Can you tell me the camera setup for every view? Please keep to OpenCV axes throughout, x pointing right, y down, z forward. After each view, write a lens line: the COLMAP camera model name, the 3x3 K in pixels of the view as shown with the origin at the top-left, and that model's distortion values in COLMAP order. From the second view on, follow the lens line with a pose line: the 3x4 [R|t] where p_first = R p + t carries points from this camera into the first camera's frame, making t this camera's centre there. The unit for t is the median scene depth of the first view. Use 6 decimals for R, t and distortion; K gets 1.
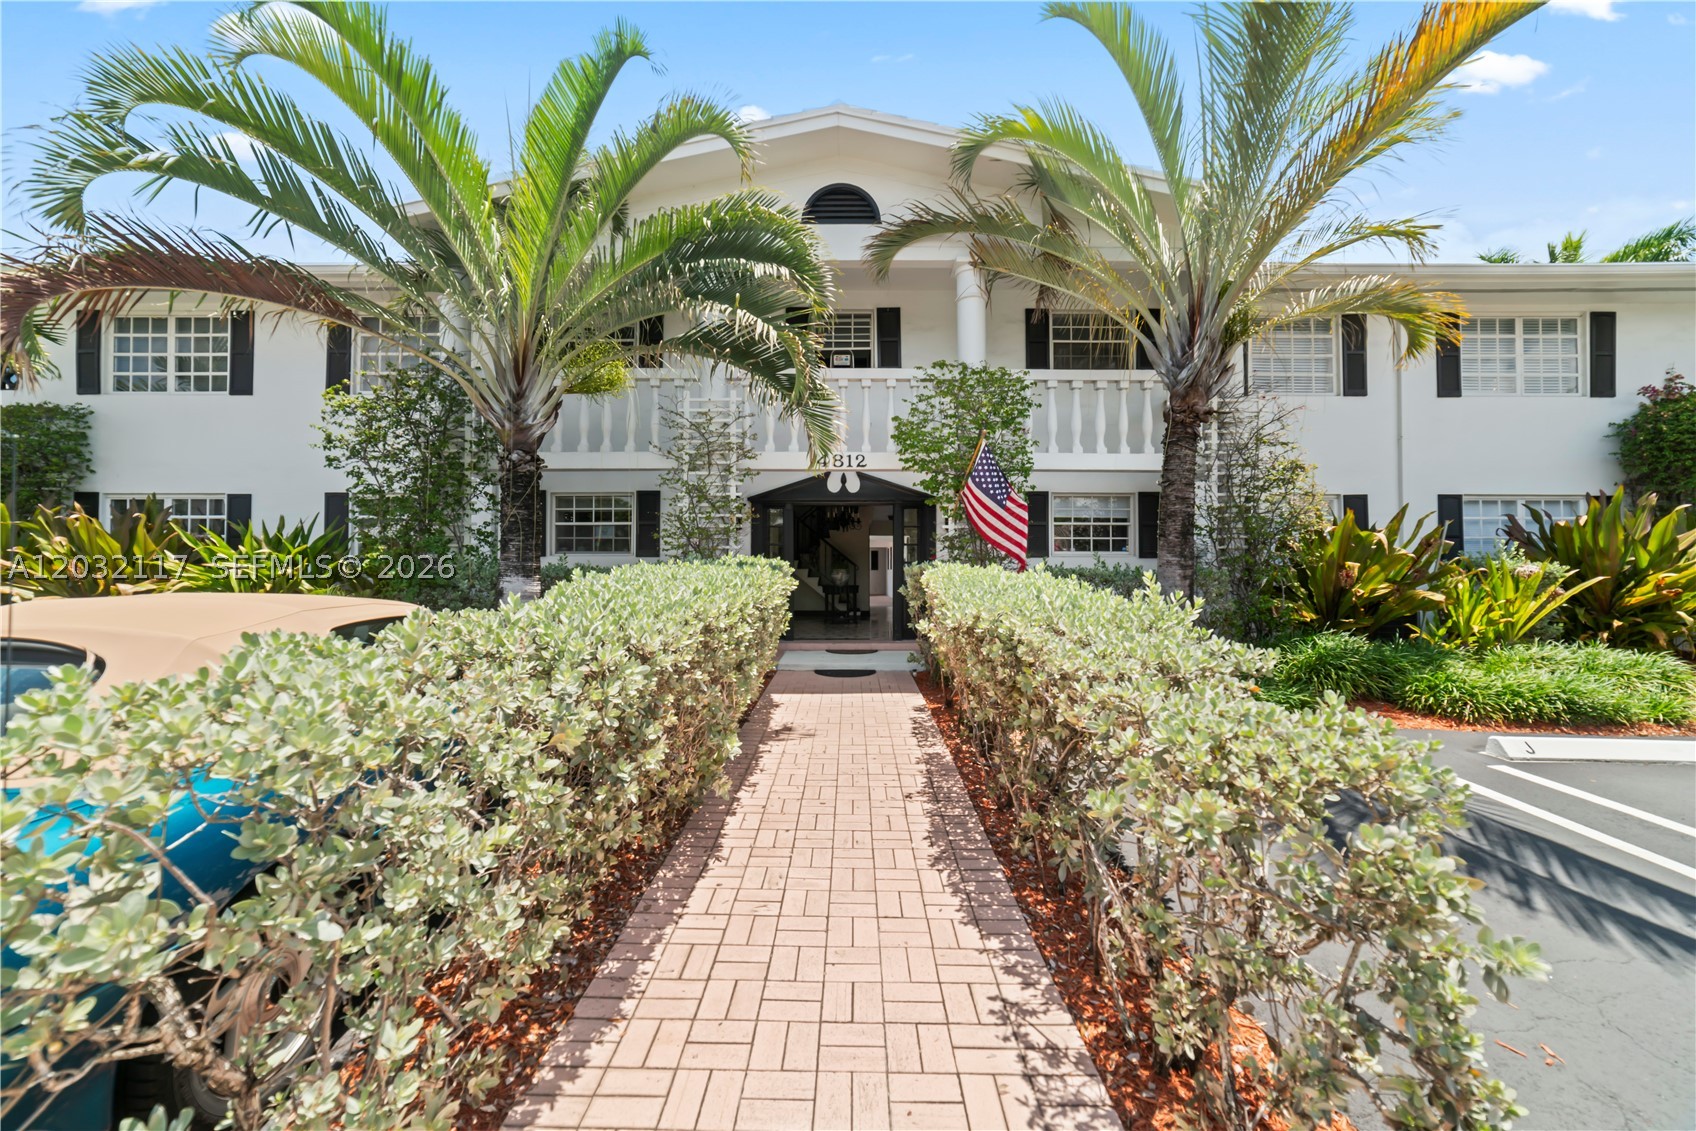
lens RADIAL K [[650.2, 0, 838.4], [0, 650.2, 560.5], [0, 0, 1]] dist [-0.025766, 0.009323]
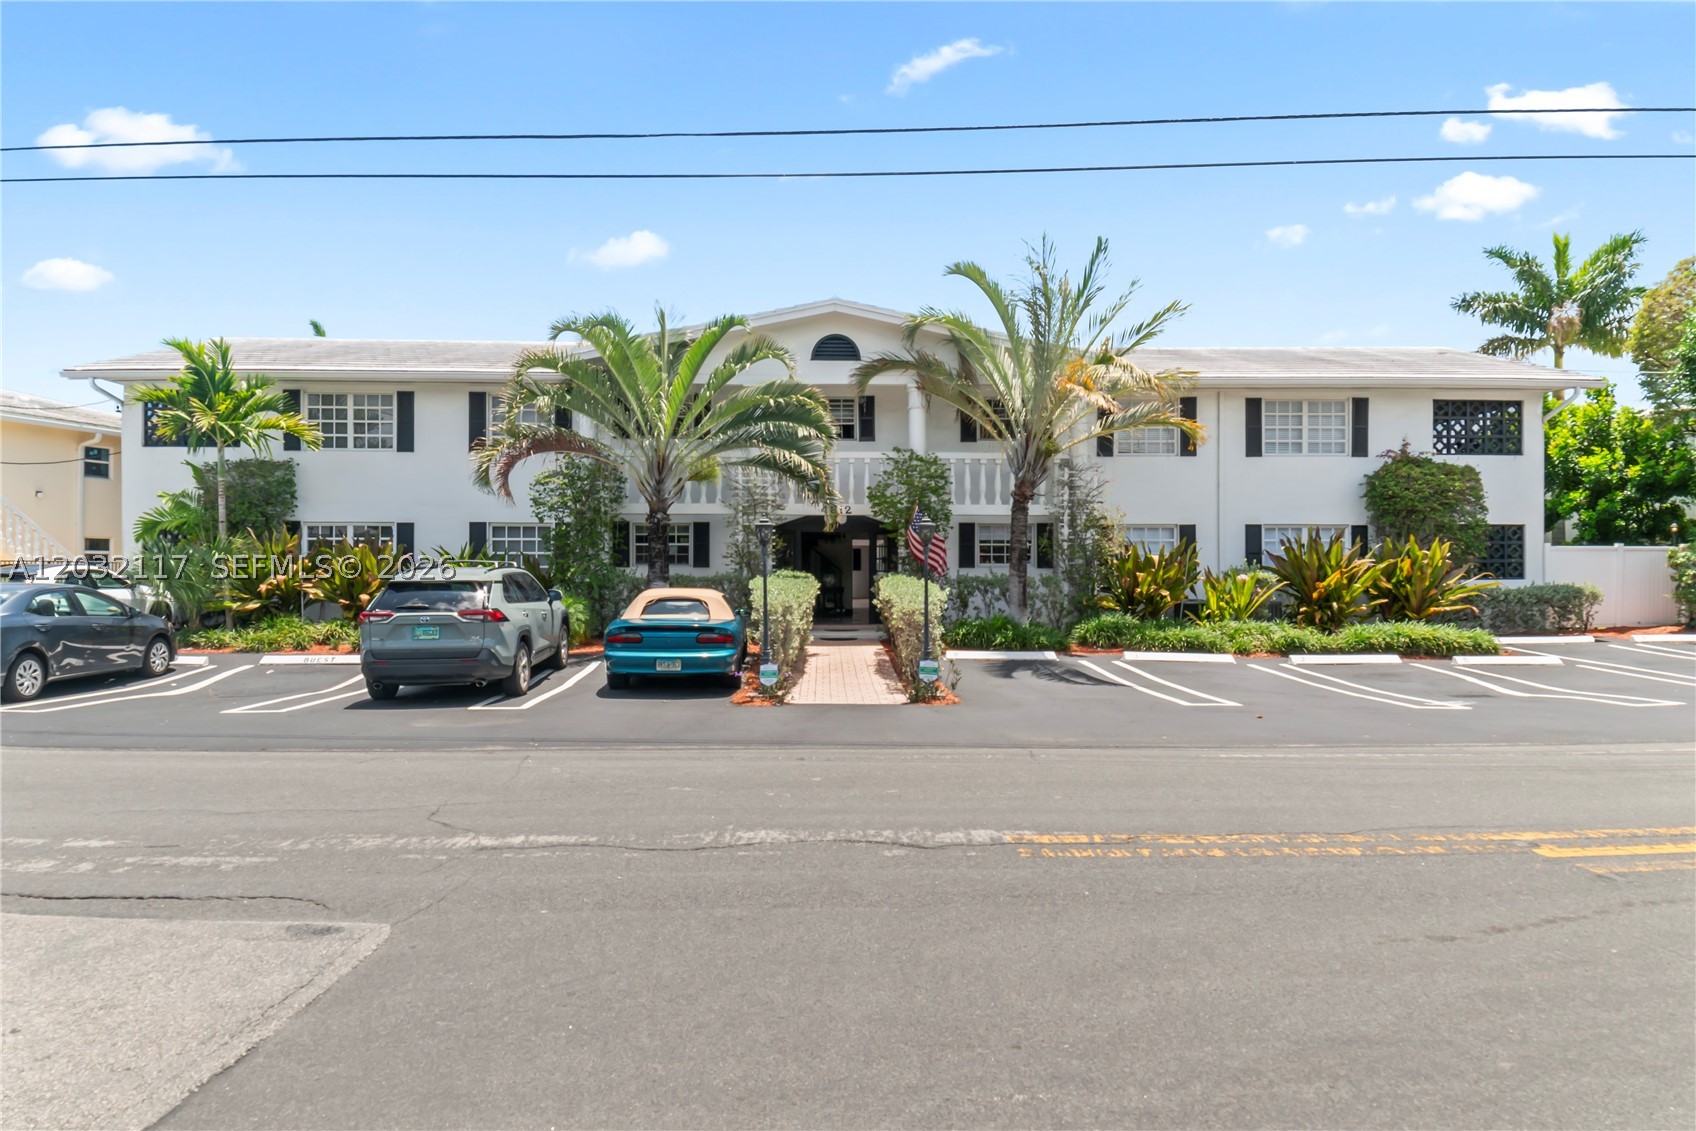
lens RADIAL K [[650.2, 0, 838.4], [0, 650.2, 560.5], [0, 0, 1]] dist [-0.025766, 0.009323]
pose [[0.999570, 0.000602, 0.029301, -0.030494], [-0.000465, 0.999989, -0.004677, -0.016629], [-0.029303, 0.004662, 0.999560, -0.506099]]
